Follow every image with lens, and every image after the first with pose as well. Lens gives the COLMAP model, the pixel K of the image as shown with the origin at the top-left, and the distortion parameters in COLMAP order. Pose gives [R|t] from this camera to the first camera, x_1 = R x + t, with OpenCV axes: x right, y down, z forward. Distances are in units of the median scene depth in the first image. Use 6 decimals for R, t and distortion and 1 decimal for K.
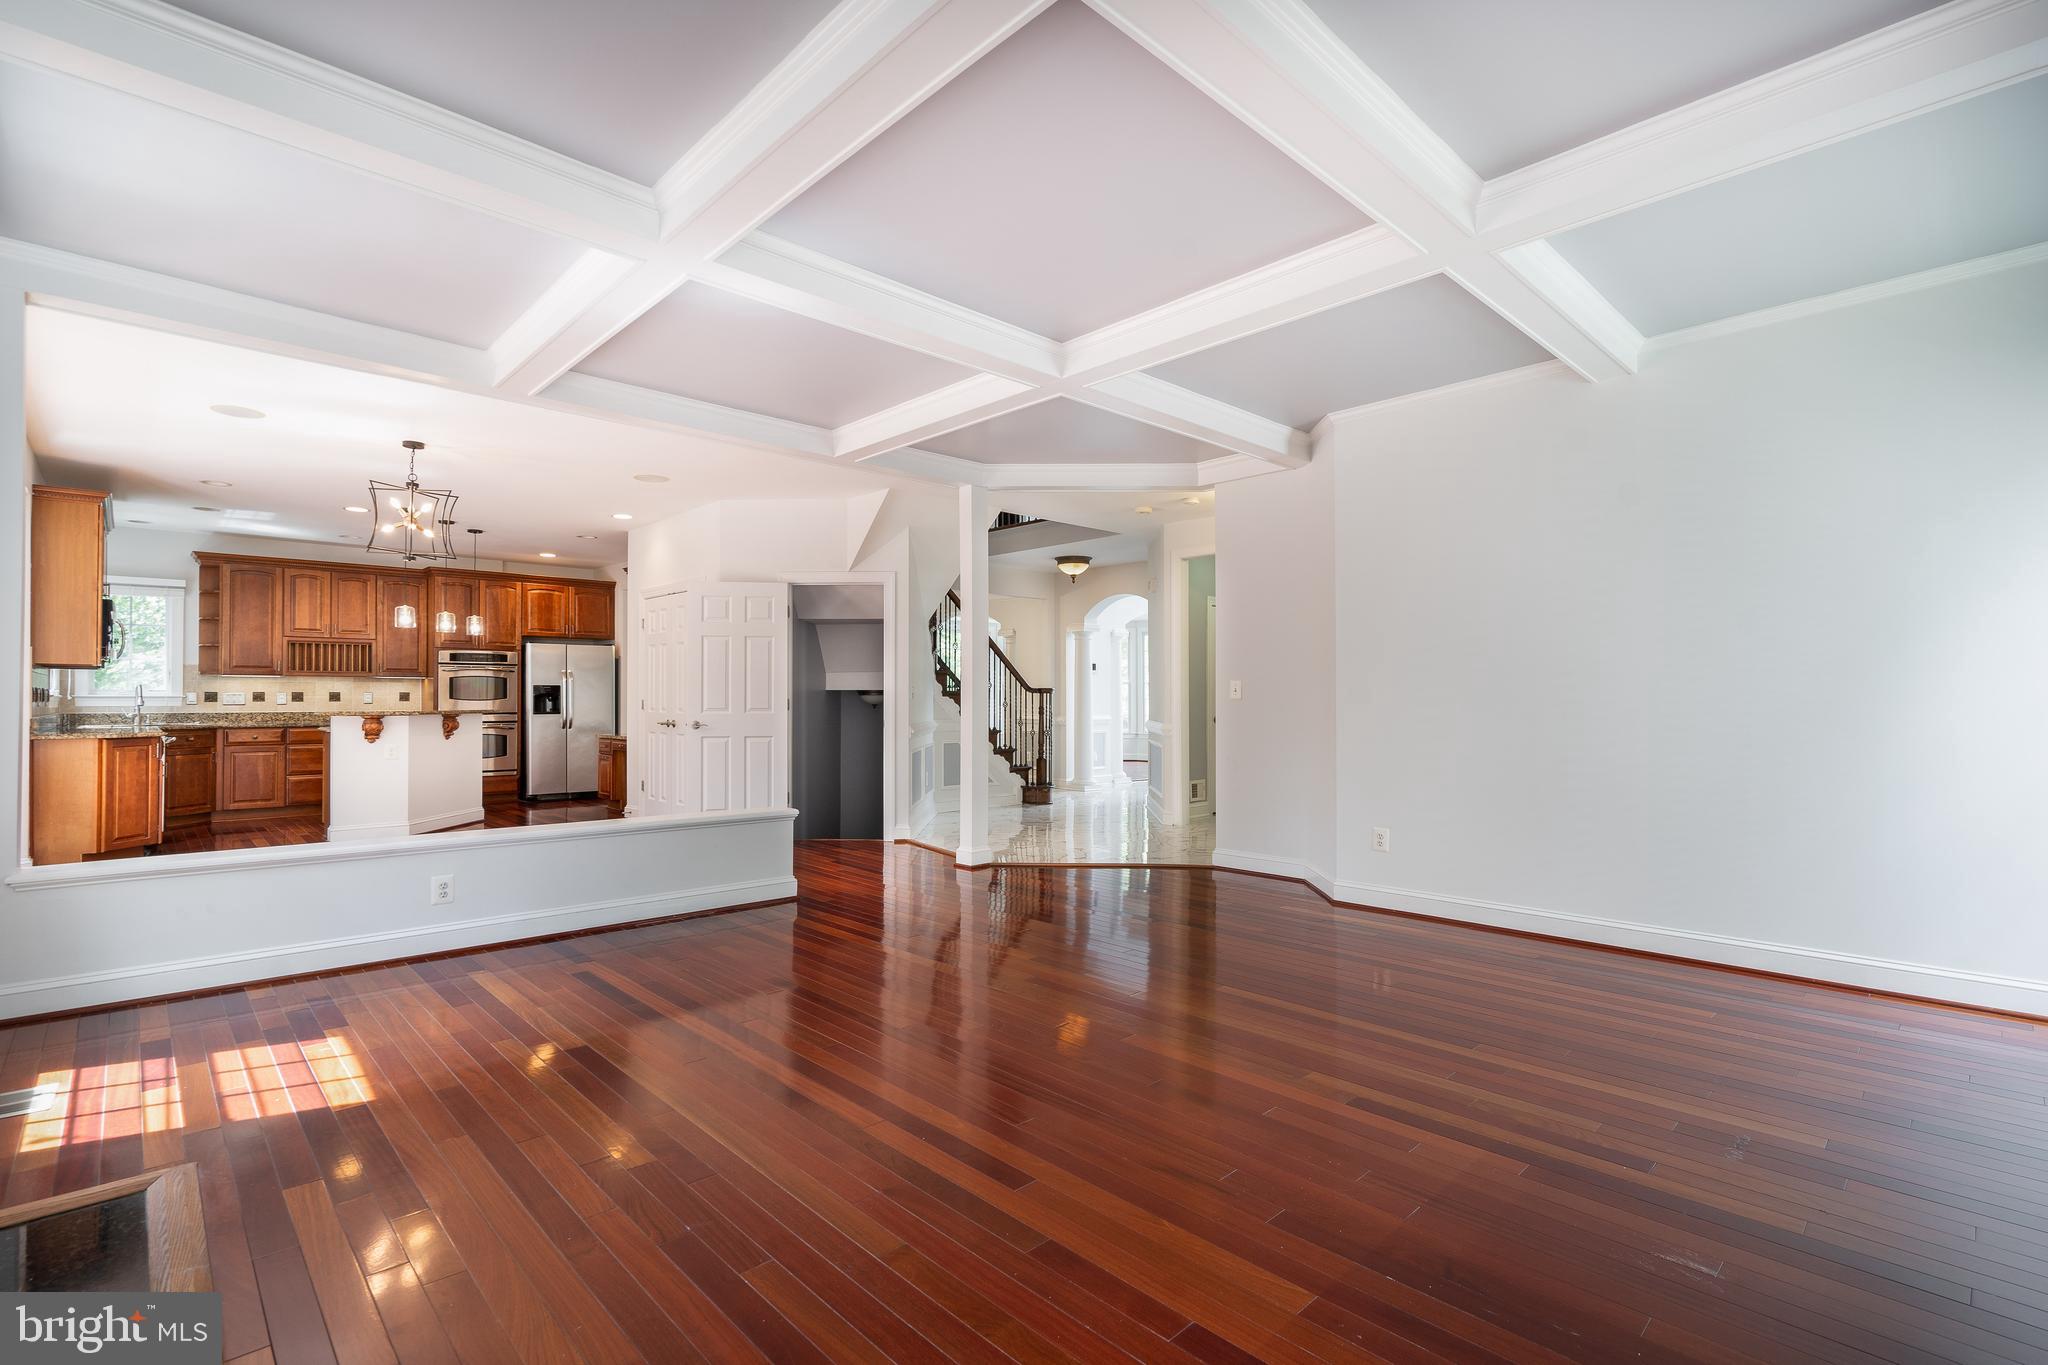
lens RADIAL K [[944.8, 0, 1026.1], [0, 944.8, 690.4], [0, 0, 1]] dist [0.001289, 0.000293]
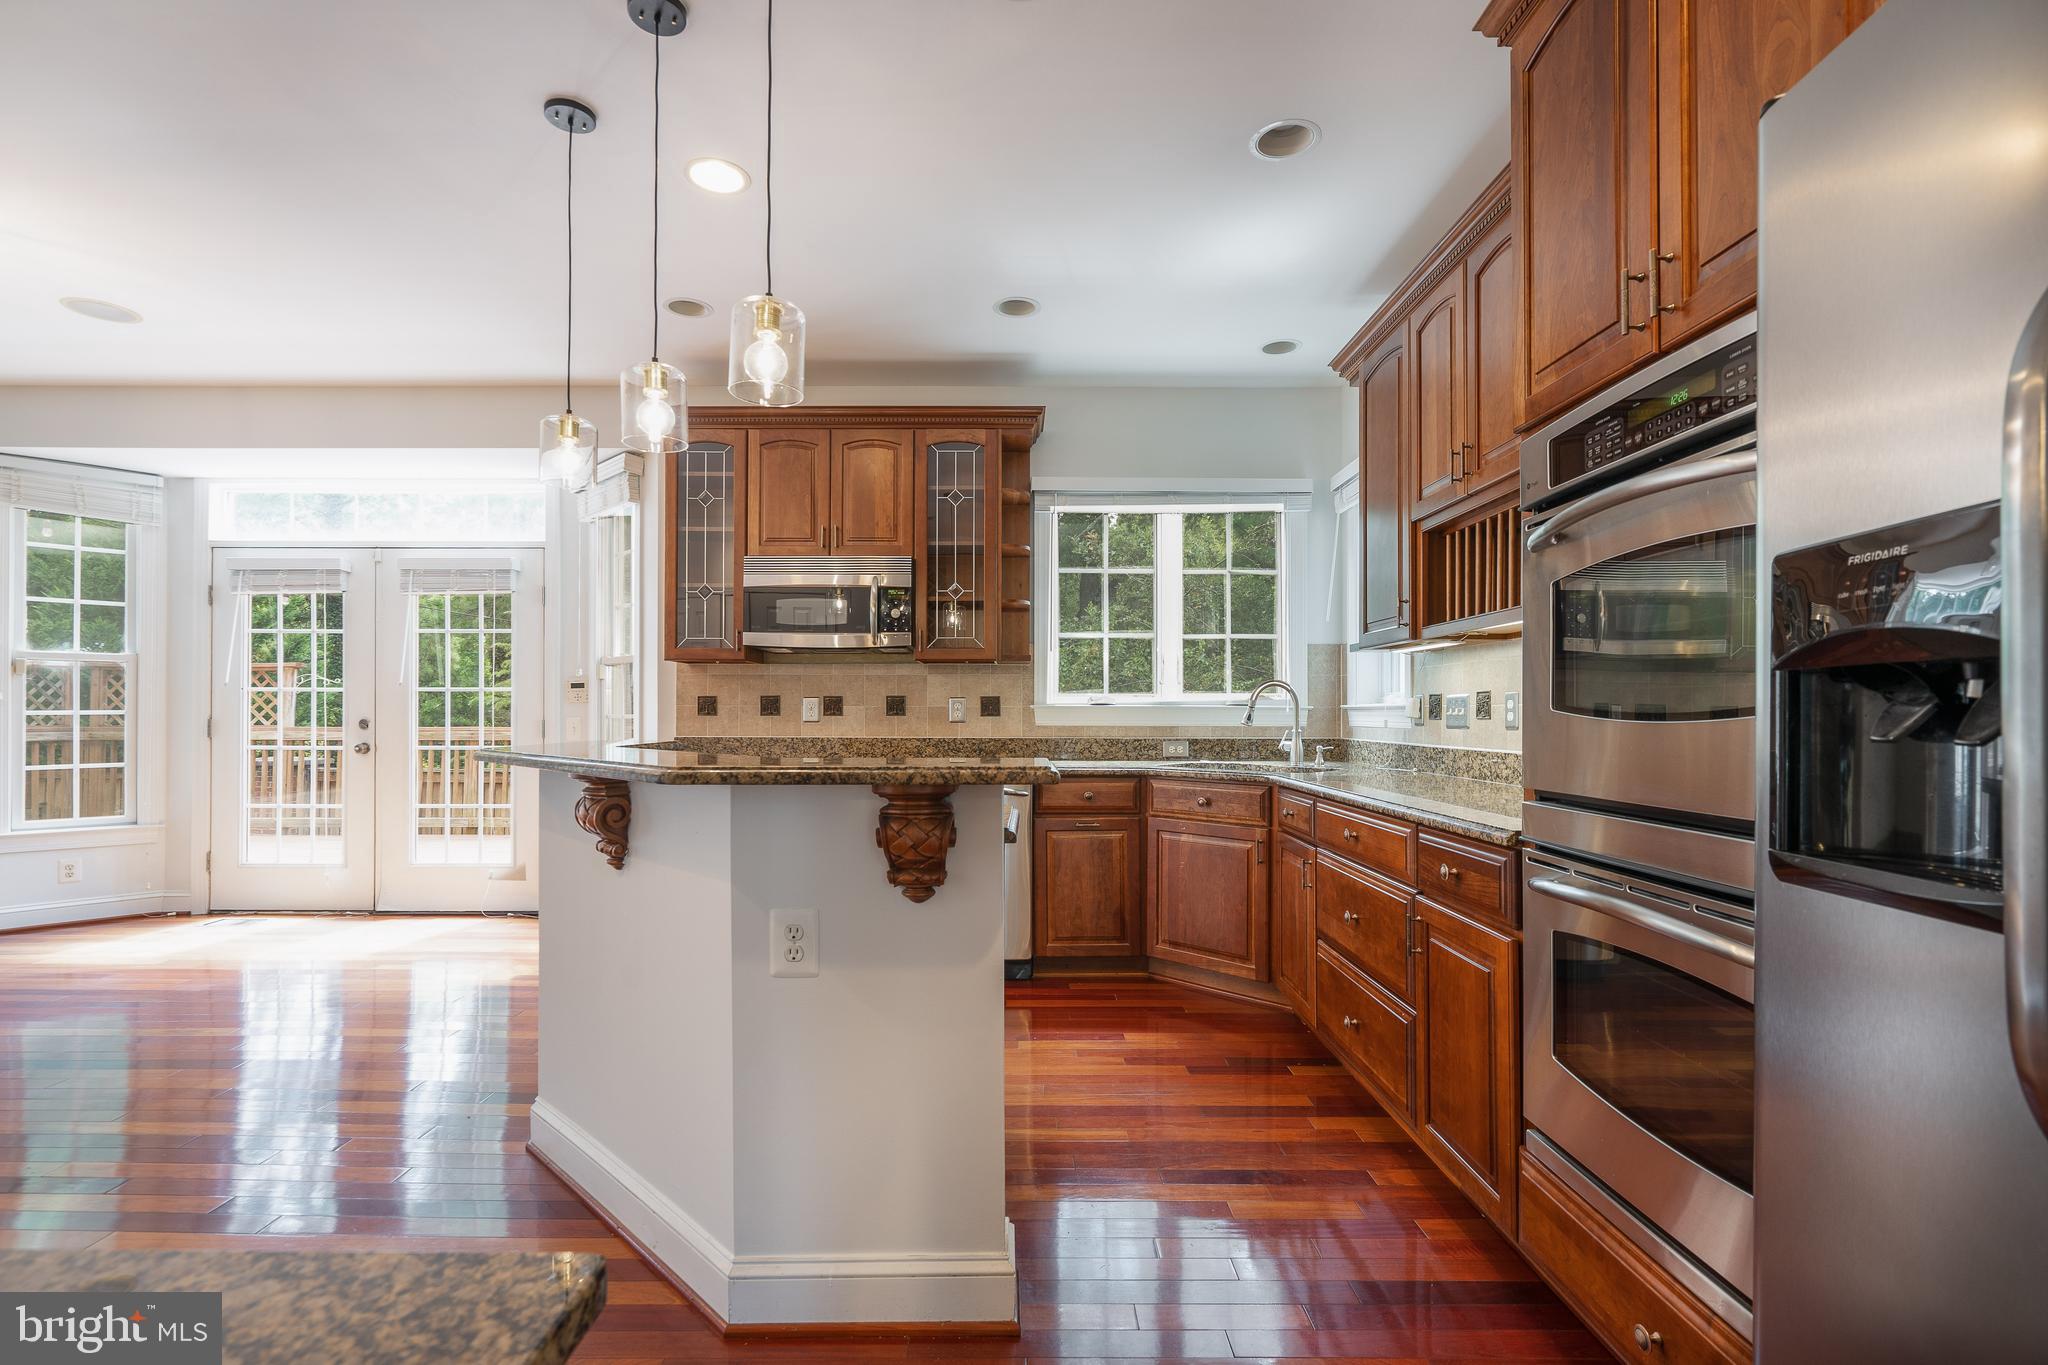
lens RADIAL K [[944.8, 0, 1026.1], [0, 944.8, 690.4], [0, 0, 1]] dist [0.001289, 0.000293]
pose [[-0.684752, -0.015819, -0.728605, -0.452844], [0.007883, 0.999545, -0.029109, 0.010619], [0.728734, -0.025676, -0.684316, 1.124591]]
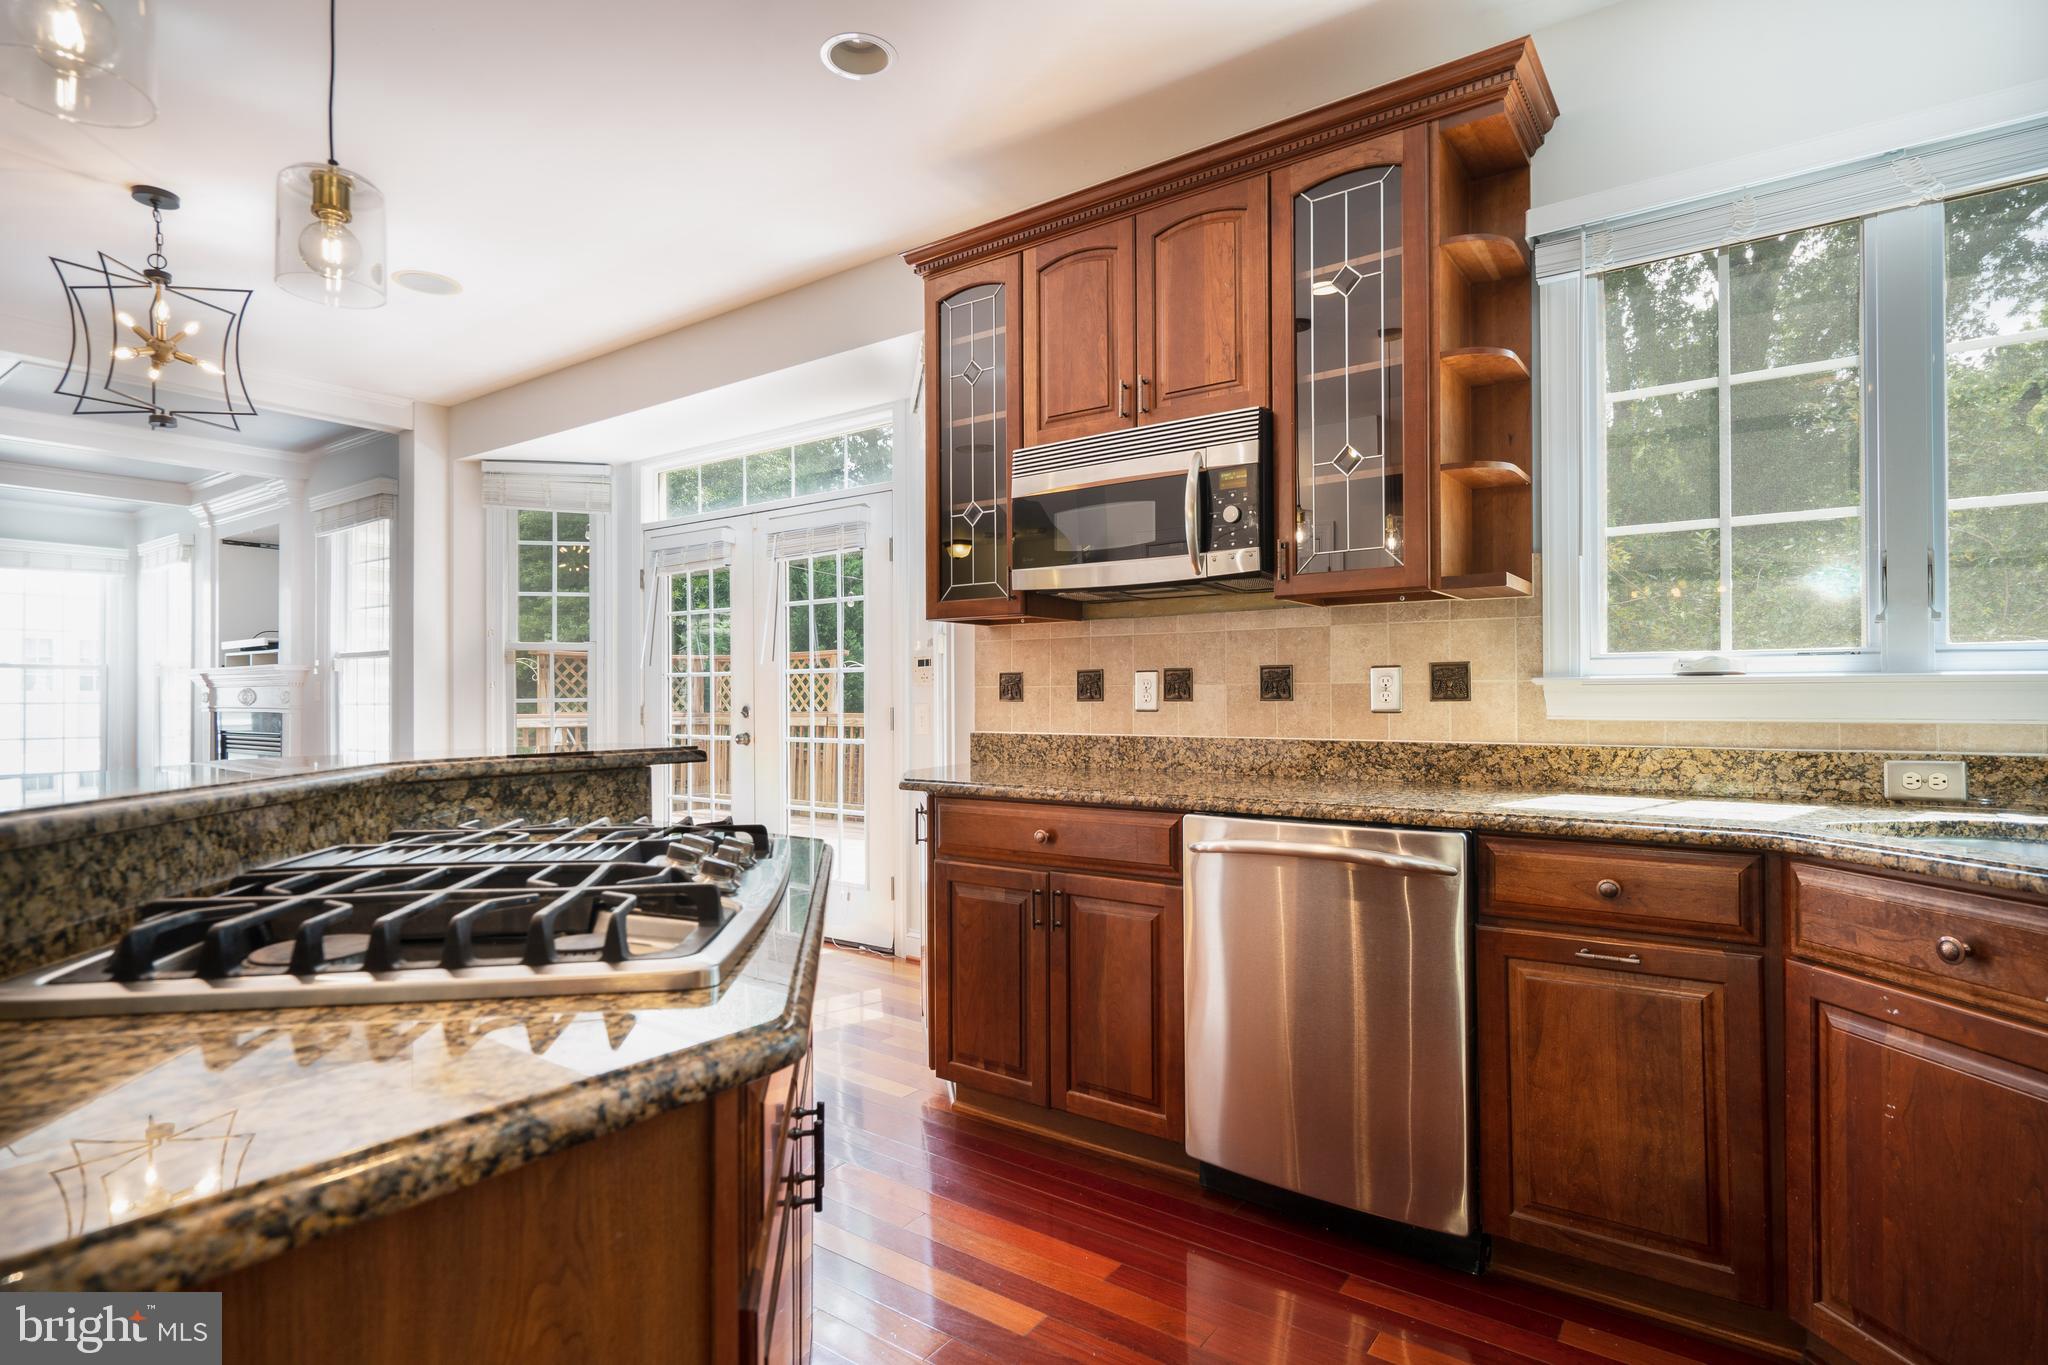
lens RADIAL K [[1053.7, 0, 1024.0], [0, 1053.7, 682.5], [0, 0, 1]] dist [0.003067, 0.000776]
pose [[-0.984019, 0.004847, -0.177995, -0.636606], [0.009250, 0.999671, -0.023917, 0.010398], [0.177821, -0.025181, -0.983741, 1.031636]]
